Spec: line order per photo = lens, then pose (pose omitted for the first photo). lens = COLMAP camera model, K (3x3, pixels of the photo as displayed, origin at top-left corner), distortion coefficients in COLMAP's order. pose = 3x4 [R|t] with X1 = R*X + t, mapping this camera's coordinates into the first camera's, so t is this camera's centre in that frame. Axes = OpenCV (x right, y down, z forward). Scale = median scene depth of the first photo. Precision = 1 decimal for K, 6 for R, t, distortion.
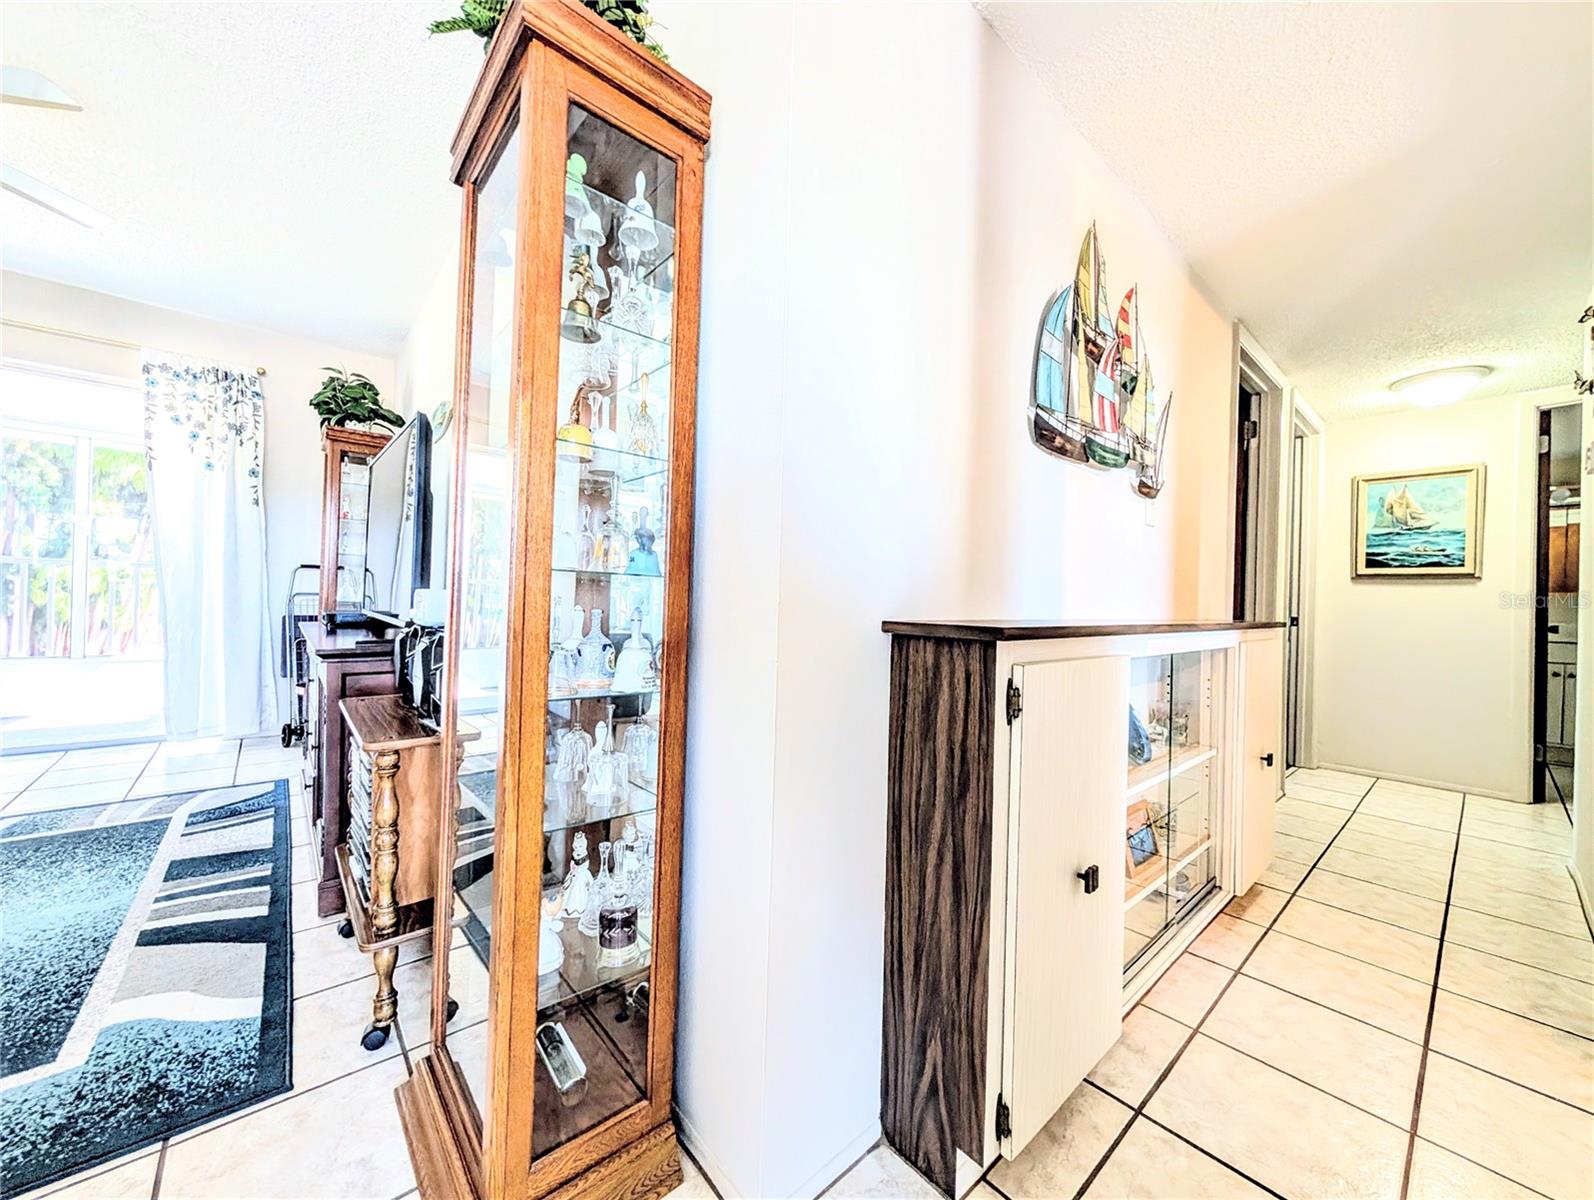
lens RADIAL K [[603.7, 0, 789.7], [0, 603.7, 591.5], [0, 0, 1]] dist [0.007335, -0.000052]
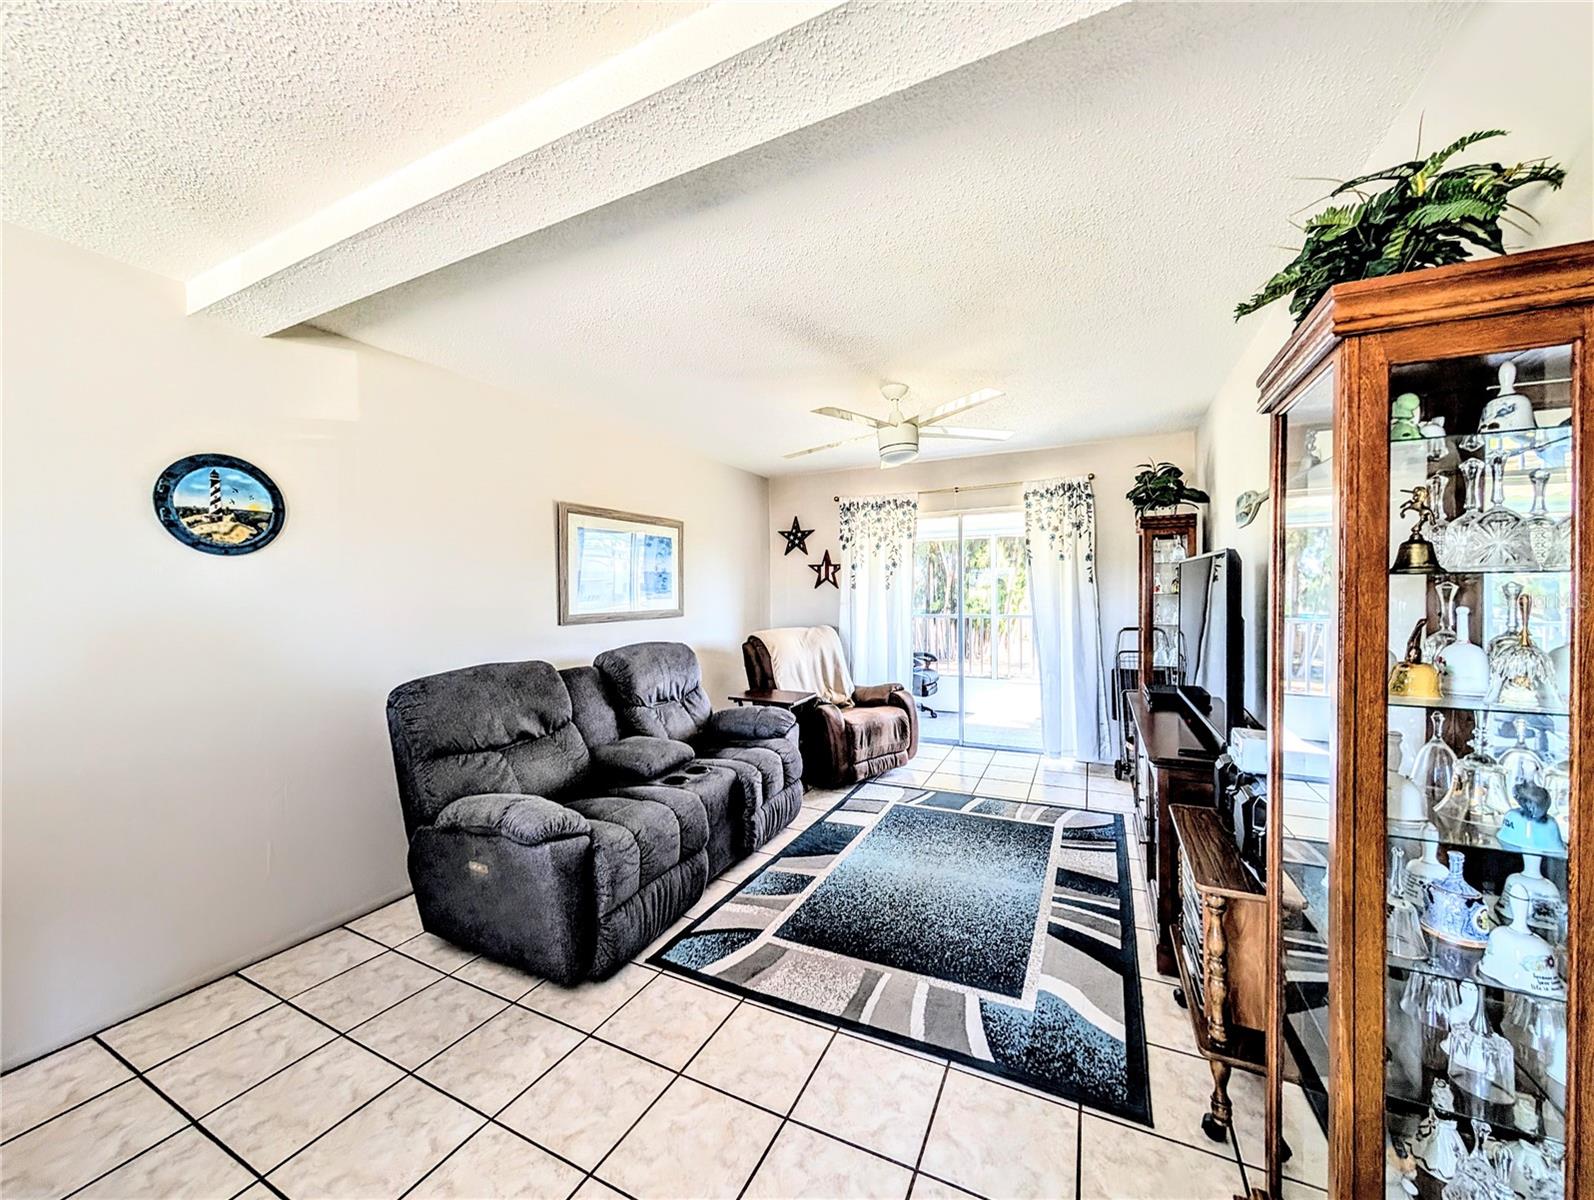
lens RADIAL K [[605.9, 0, 798.2], [0, 605.9, 602.3], [0, 0, 1]] dist [-0.002677, -0.000174]
pose [[0.399540, -0.021816, -0.916456, 0.058822], [0.028789, 0.999522, -0.011242, -0.189228], [0.916264, -0.021892, 0.399977, -0.117426]]
